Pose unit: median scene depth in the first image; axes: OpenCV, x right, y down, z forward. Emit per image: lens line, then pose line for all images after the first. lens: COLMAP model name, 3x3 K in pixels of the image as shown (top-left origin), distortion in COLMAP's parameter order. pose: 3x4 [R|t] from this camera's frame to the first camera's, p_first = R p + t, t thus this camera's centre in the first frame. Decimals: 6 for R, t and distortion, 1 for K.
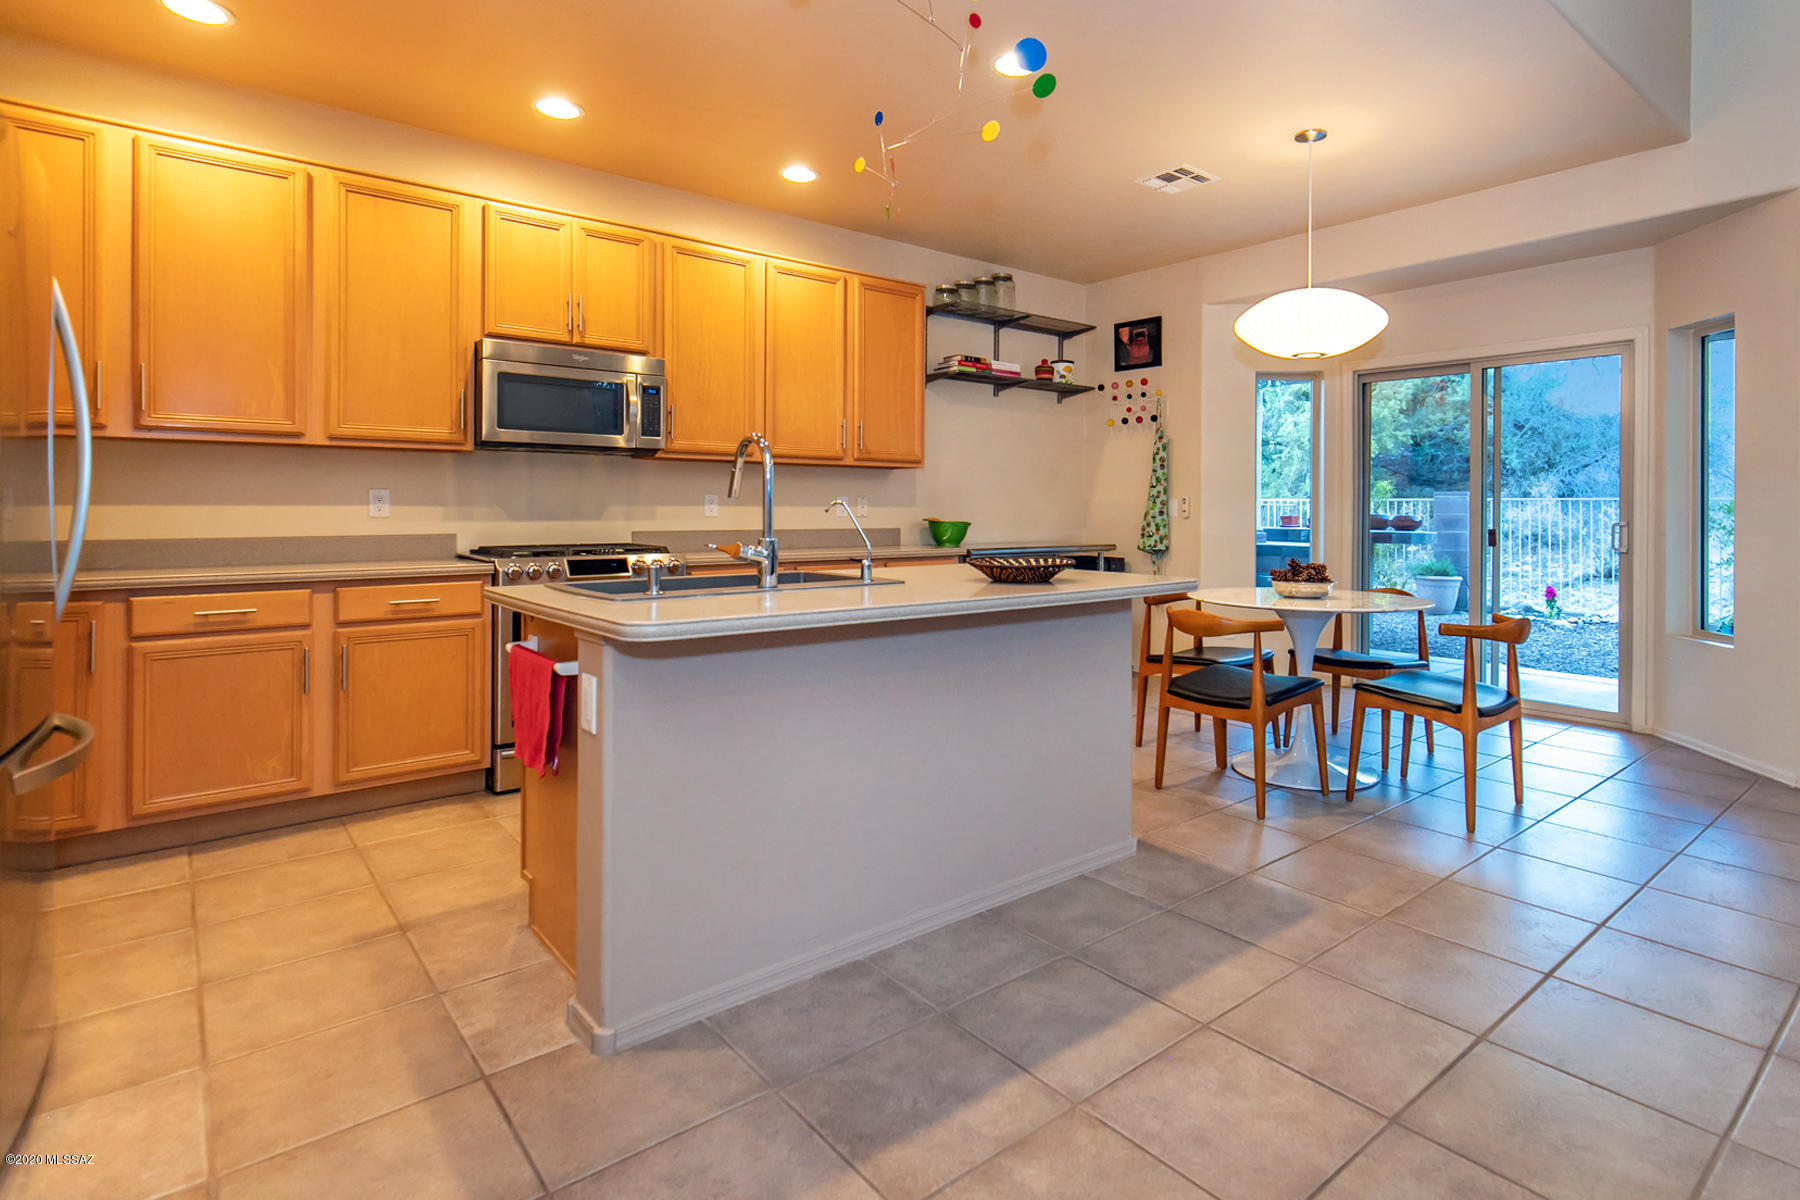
lens RADIAL K [[895.5, 0, 850.6], [0, 895.5, 515.5], [0, 0, 1]] dist [0.002242, -0.000139]
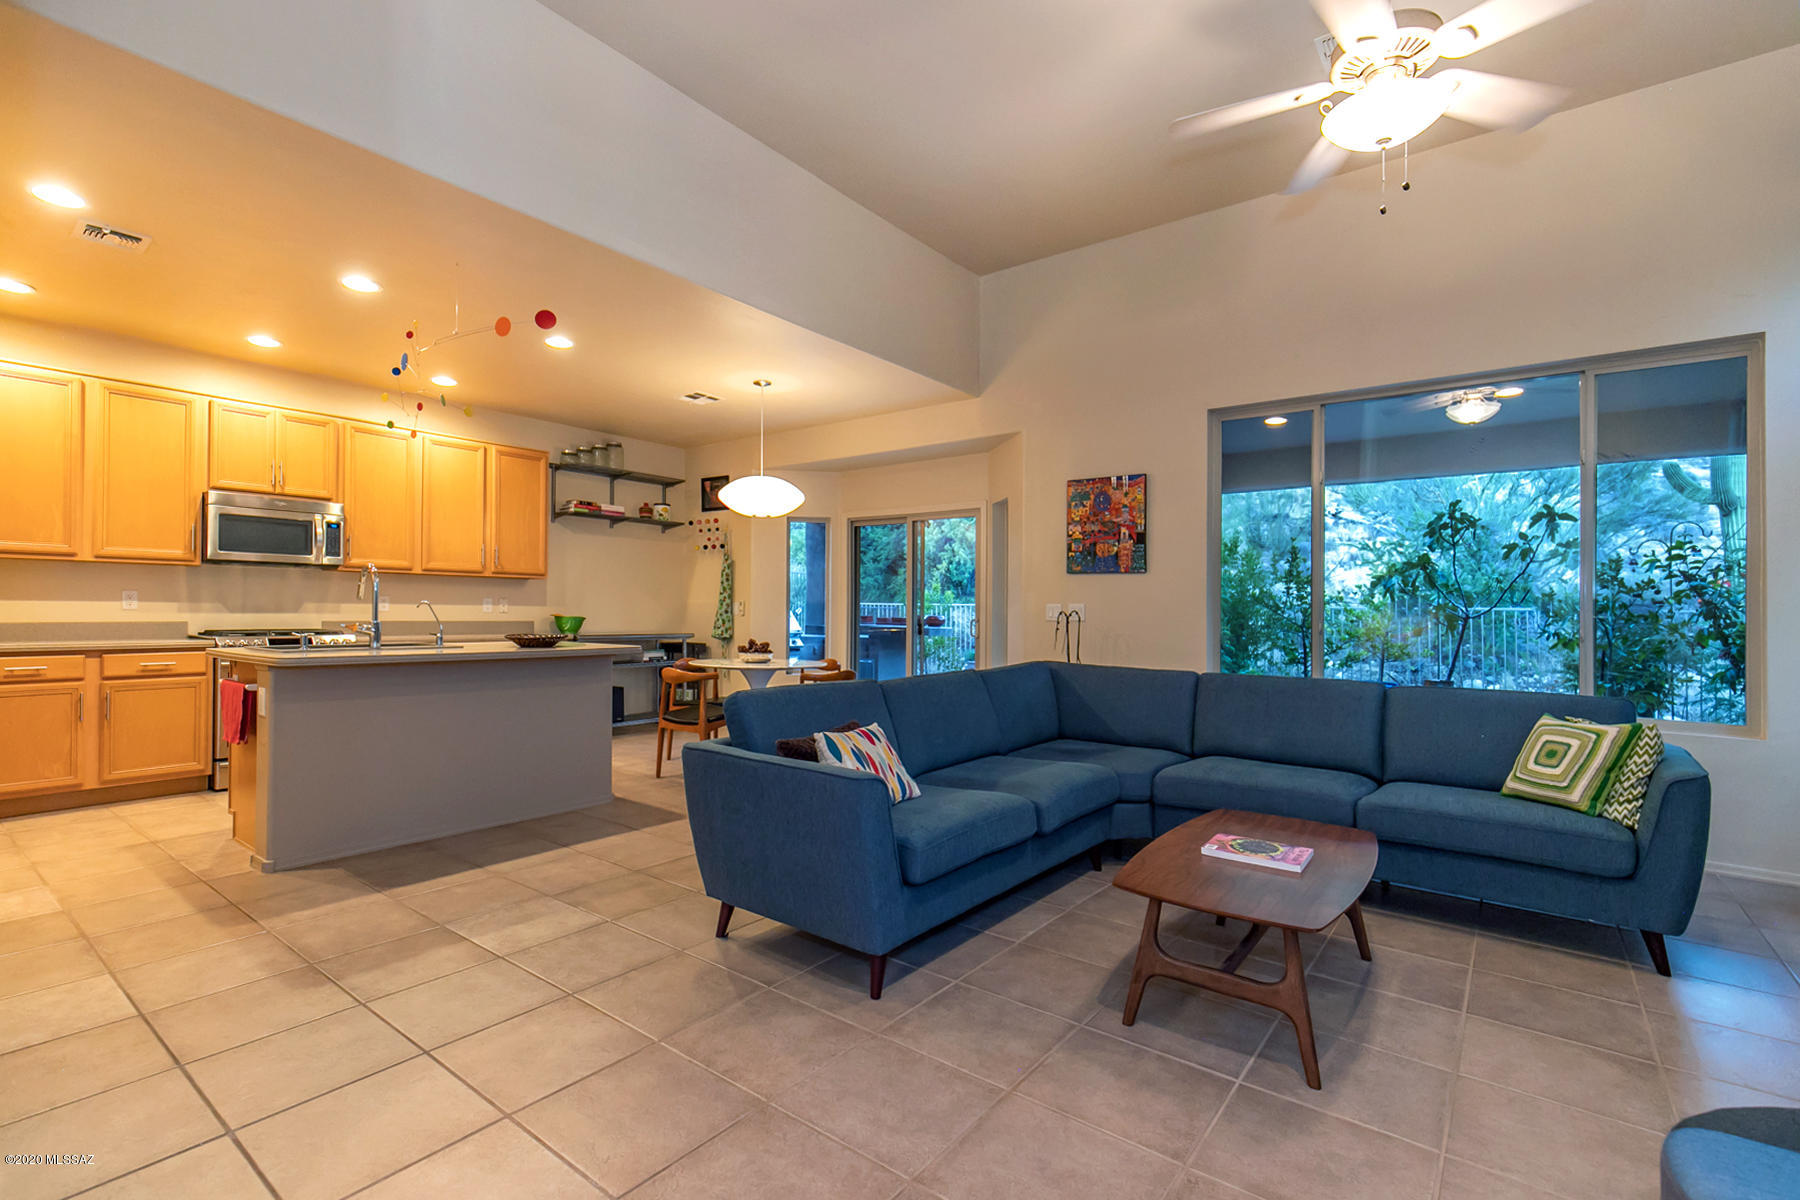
lens RADIAL K [[837.6, 0, 751.7], [0, 837.6, 614.1], [0, 0, 1]] dist [0.000579, 0.000032]
pose [[0.983527, 0.006752, 0.180634, 0.157261], [-0.006406, 0.999976, -0.002503, 0.004411], [-0.180647, 0.001304, 0.983547, -0.368403]]
